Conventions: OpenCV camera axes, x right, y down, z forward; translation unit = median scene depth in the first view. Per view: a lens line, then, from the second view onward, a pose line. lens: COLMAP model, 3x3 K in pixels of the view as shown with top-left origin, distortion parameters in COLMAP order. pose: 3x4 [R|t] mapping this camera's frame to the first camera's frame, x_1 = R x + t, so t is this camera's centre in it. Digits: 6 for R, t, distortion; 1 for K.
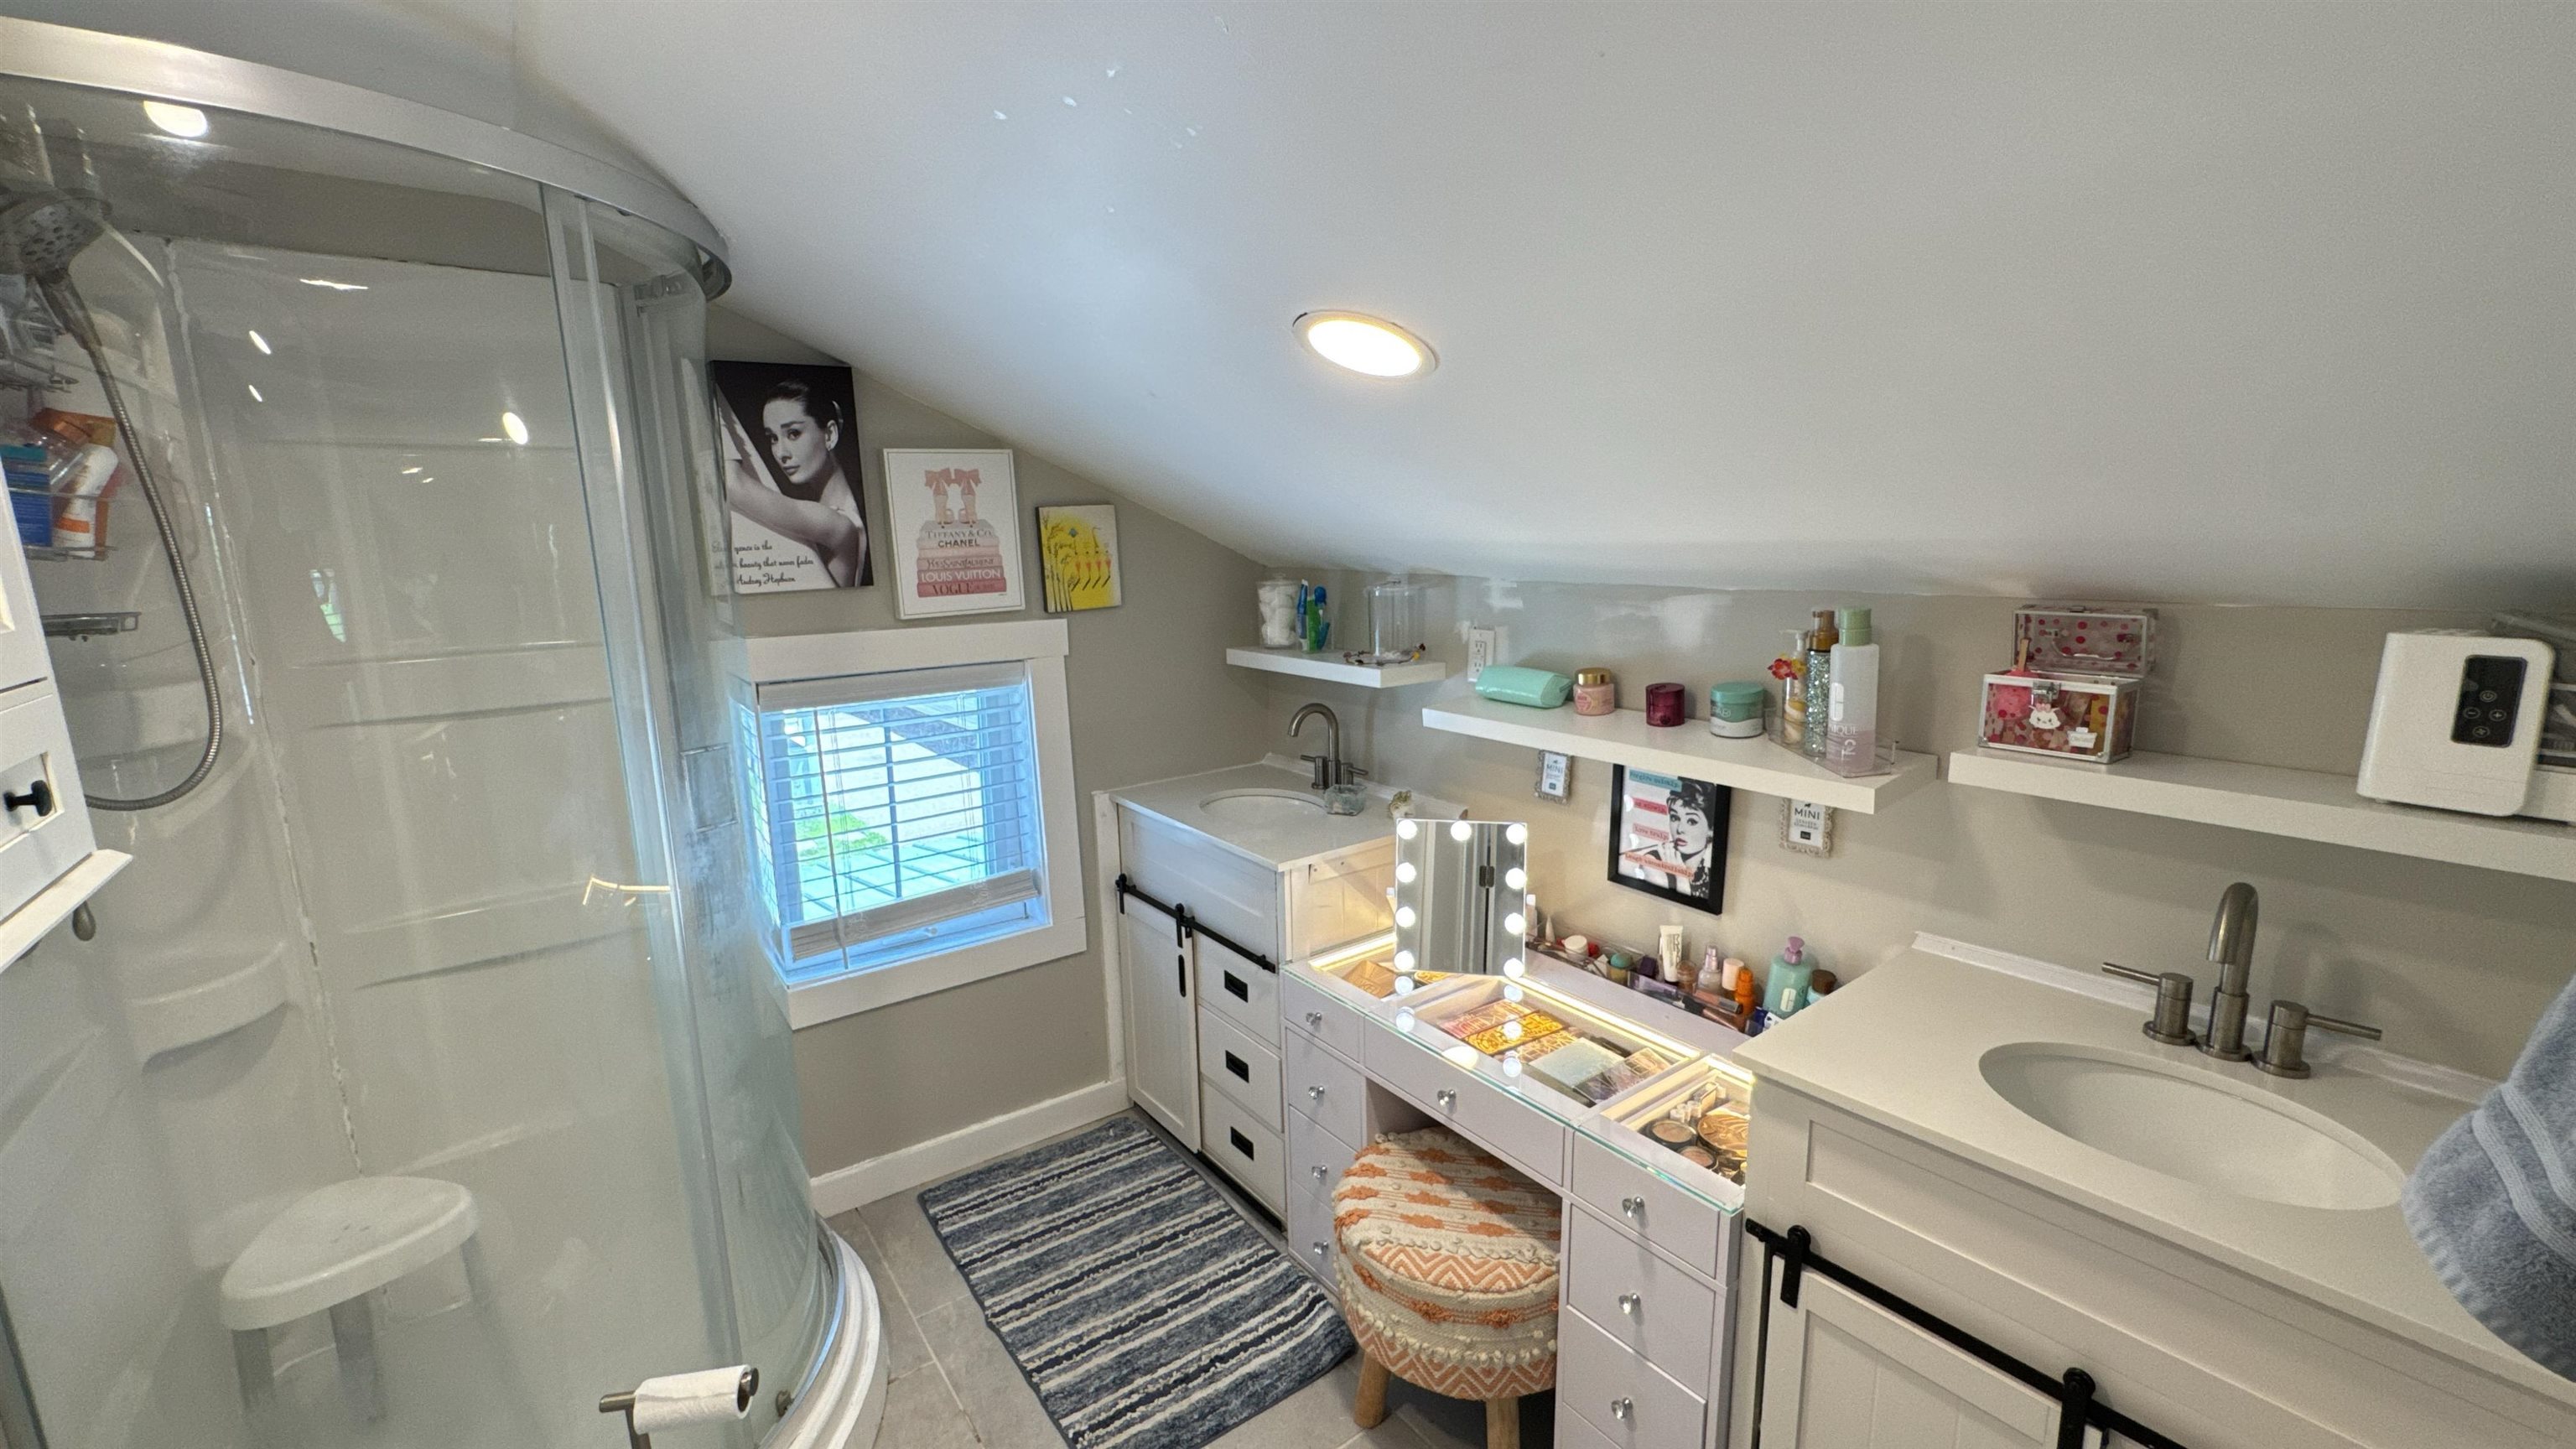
lens RADIAL K [[1033.3, 0, 1294.8], [0, 1033.3, 740.0], [0, 0, 1]] dist [-0.003867, -0.000255]
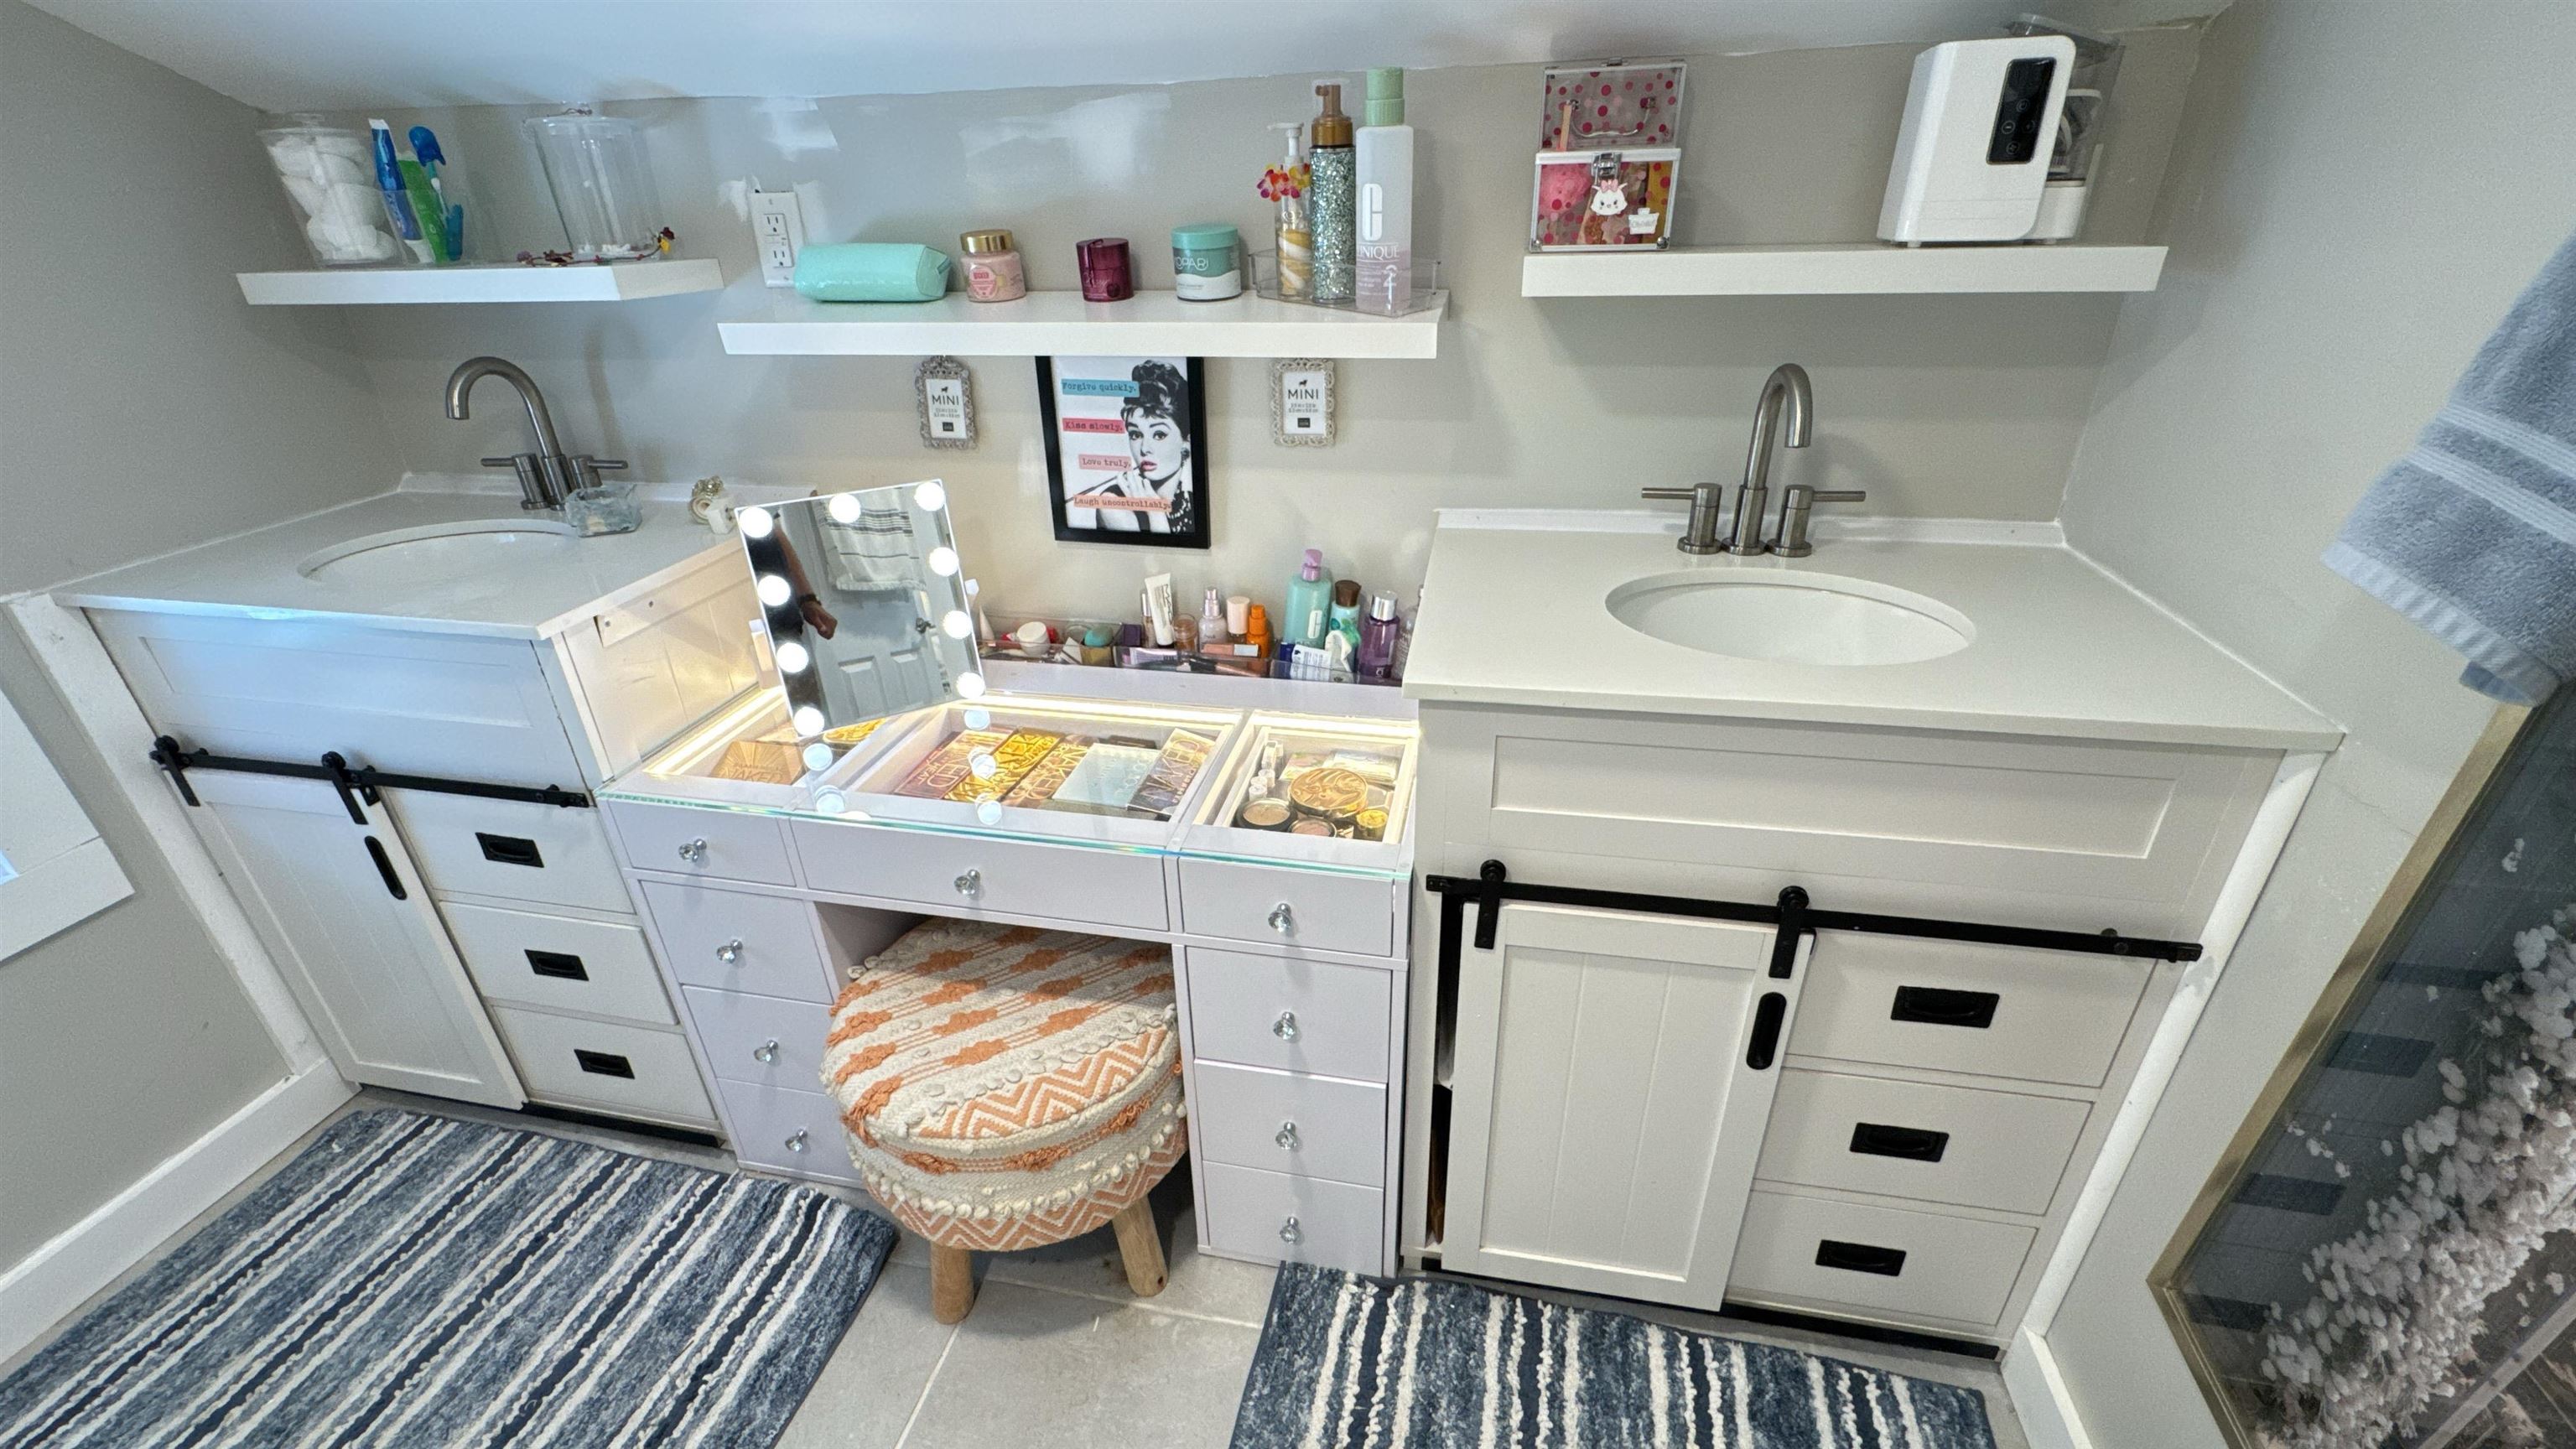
lens RADIAL K [[1033.3, 0, 1275.7], [0, 1033.3, 727.5], [0, 0, 1]] dist [-0.003867, -0.000255]
pose [[0.750689, -0.300230, 0.588497, -0.064551], [0.138827, 0.942574, 0.303779, 0.060828], [-0.645905, -0.146344, 0.749259, 0.327831]]
